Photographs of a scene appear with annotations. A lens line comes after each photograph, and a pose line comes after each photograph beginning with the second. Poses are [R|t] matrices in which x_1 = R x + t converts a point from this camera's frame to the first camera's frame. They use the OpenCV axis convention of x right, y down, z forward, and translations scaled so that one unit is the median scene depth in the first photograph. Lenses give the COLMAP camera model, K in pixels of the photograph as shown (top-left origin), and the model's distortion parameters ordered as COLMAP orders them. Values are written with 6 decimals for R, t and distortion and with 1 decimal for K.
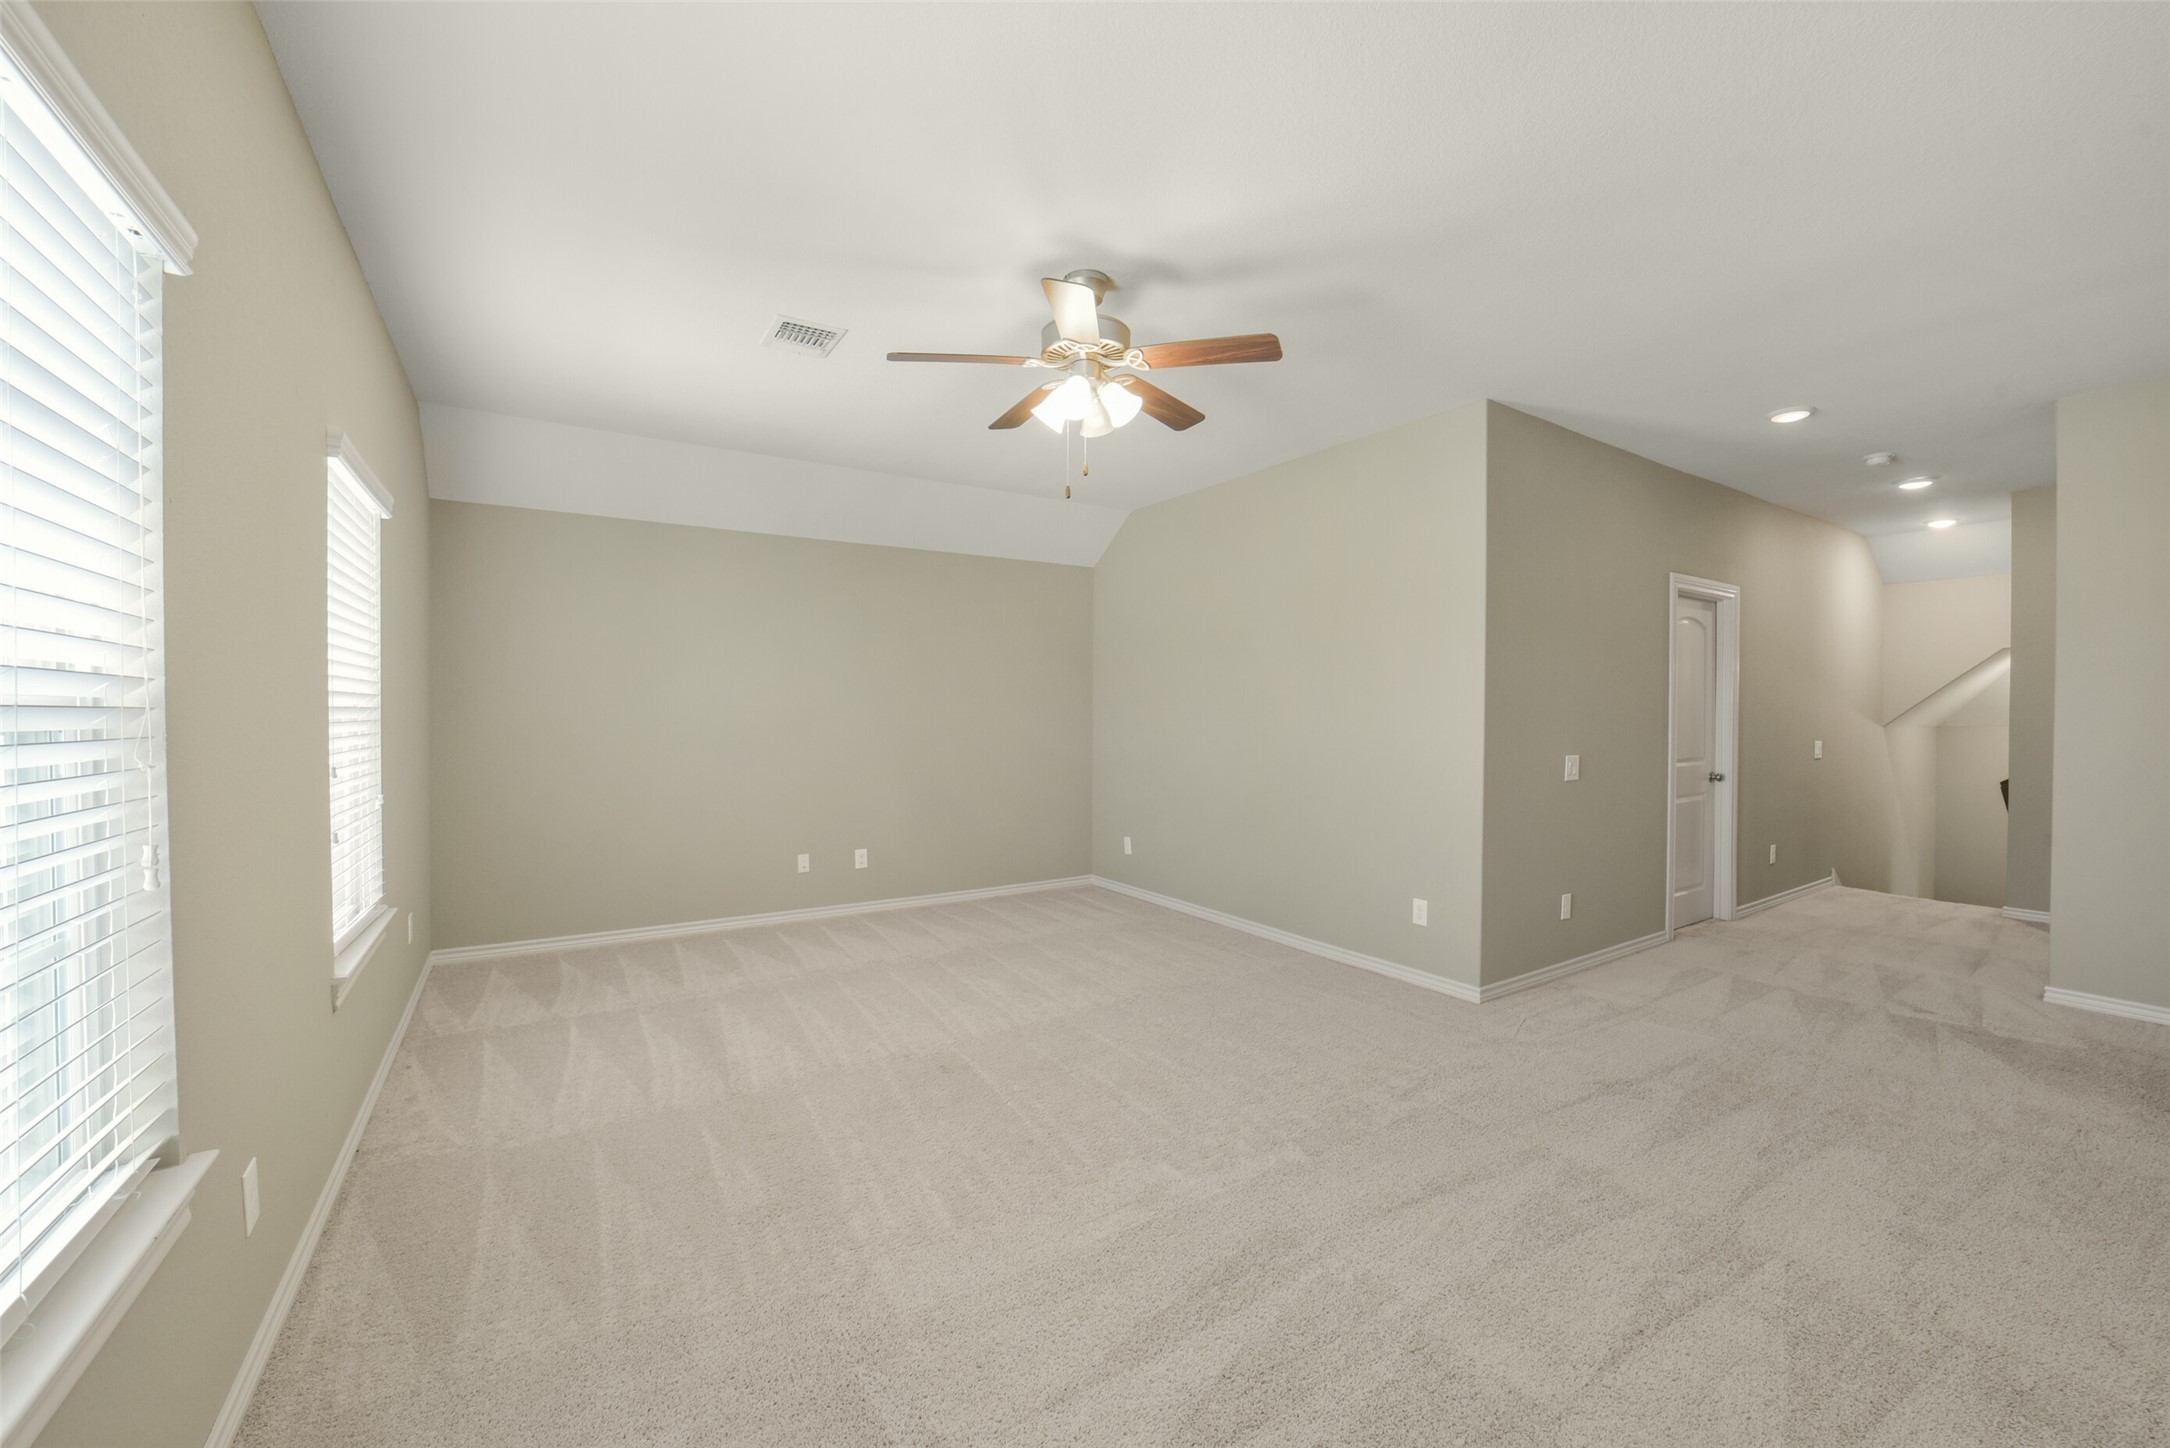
lens RADIAL K [[862.9, 0, 1093.4], [0, 862.9, 723.8], [0, 0, 1]] dist [-0.039994, 0.009765]
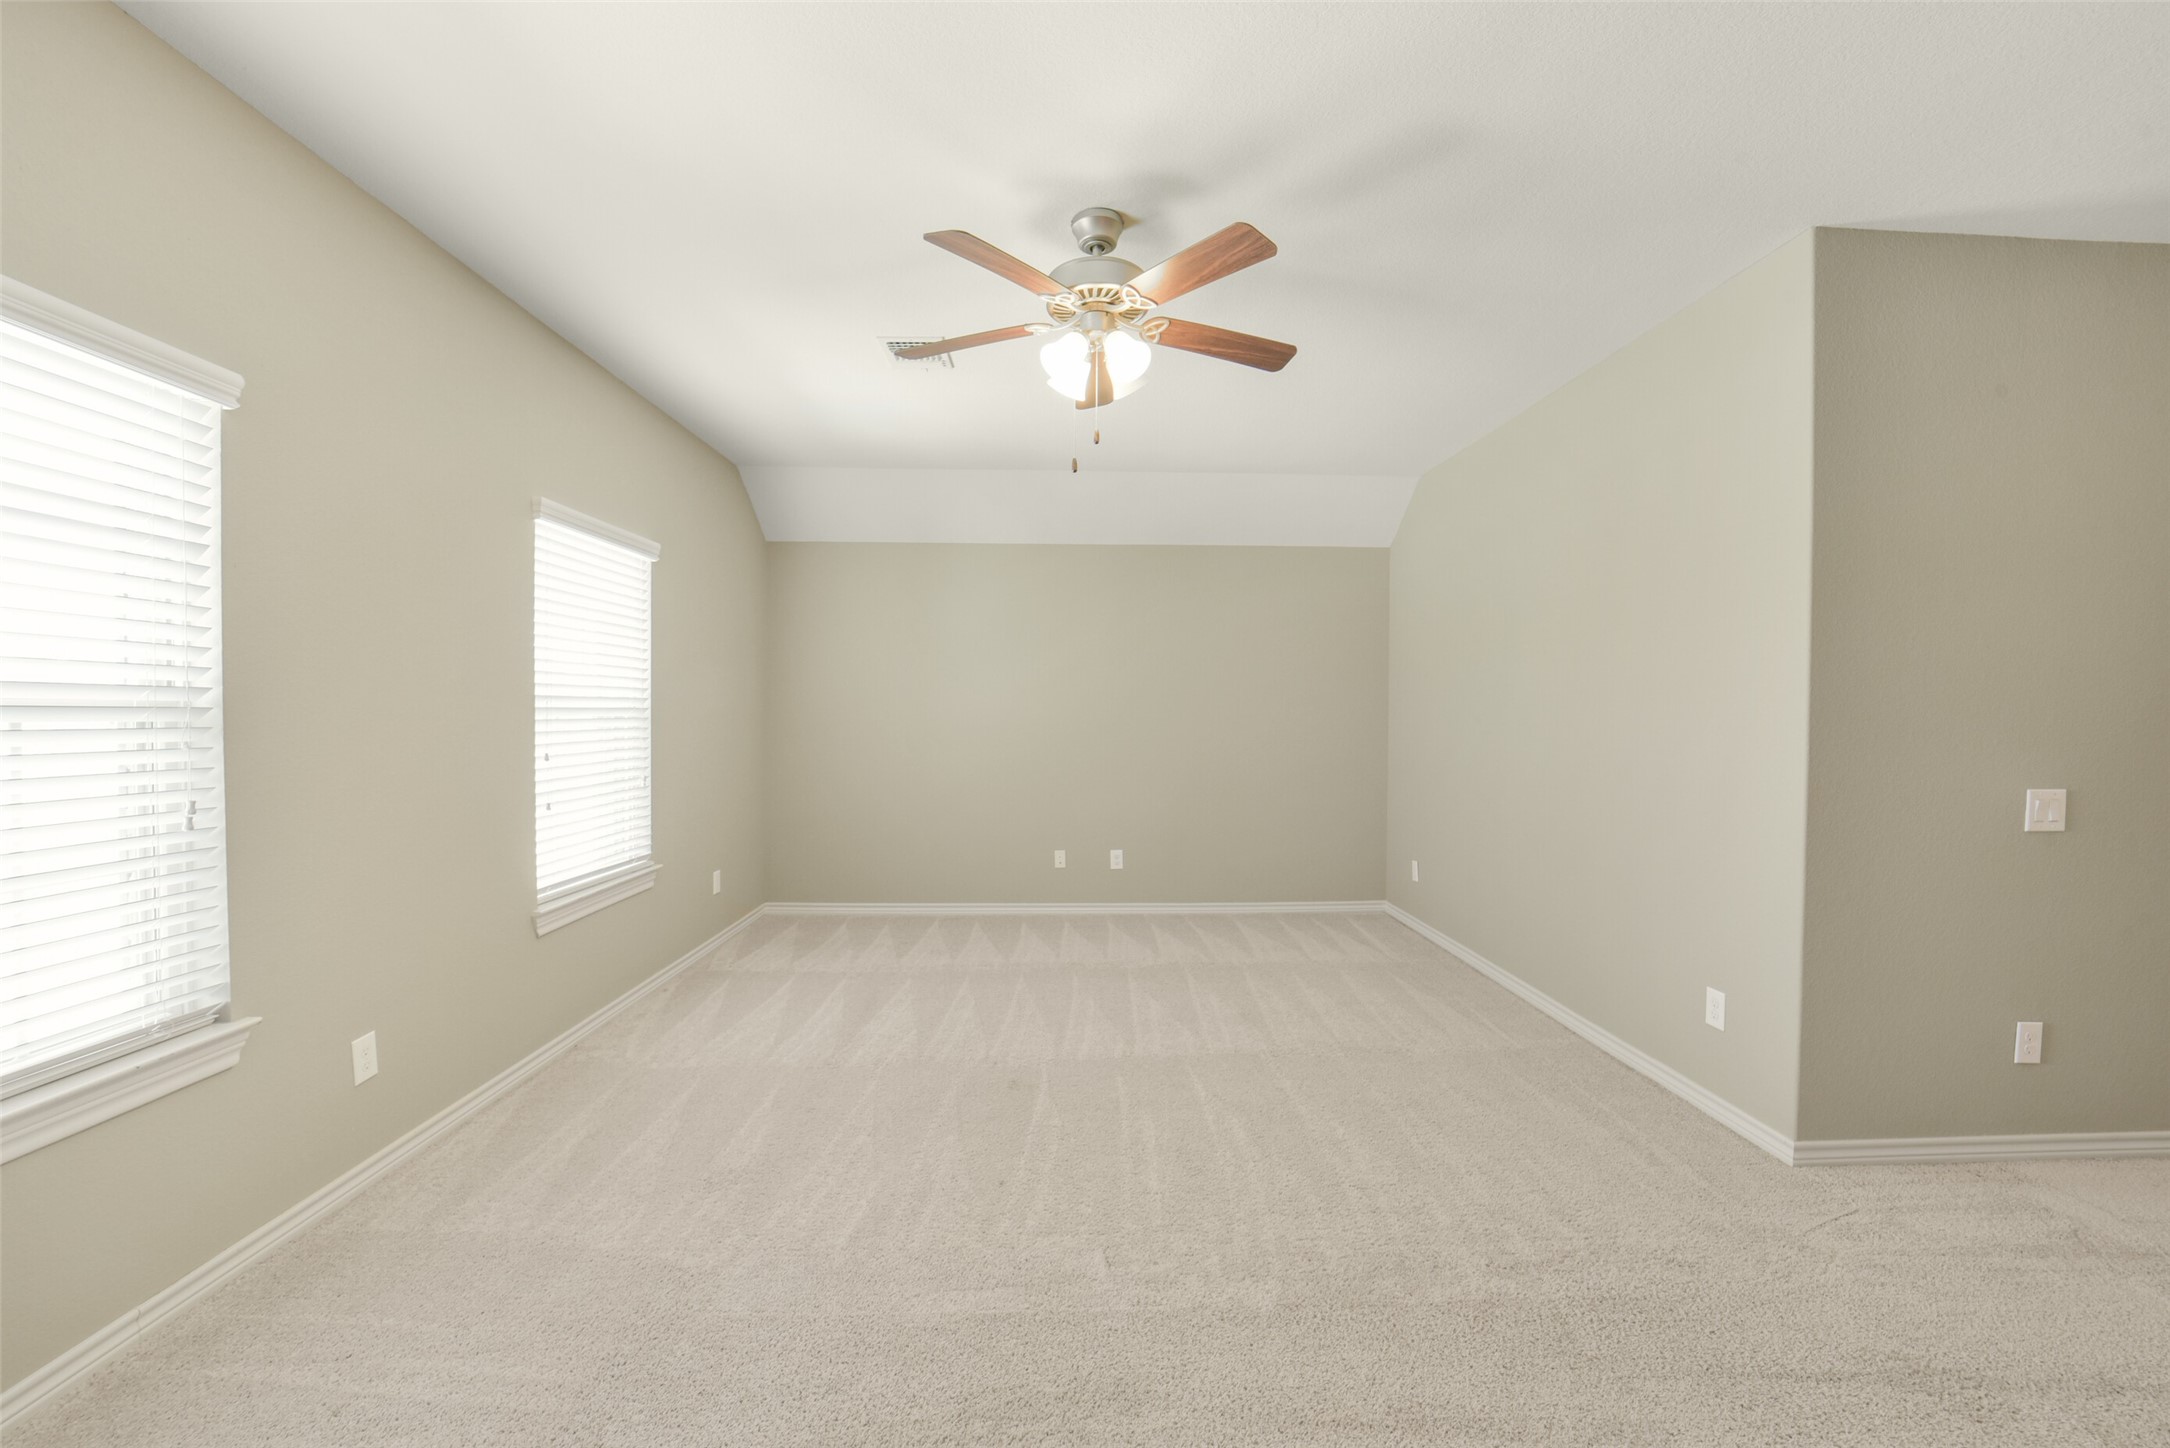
lens RADIAL K [[862.9, 0, 1093.4], [0, 862.9, 723.8], [0, 0, 1]] dist [-0.039994, 0.009765]
pose [[0.856470, 0.008765, -0.516122, 0.355508], [-0.009668, 0.999953, 0.000938, -0.002694], [0.516106, 0.004187, 0.856515, 0.199544]]
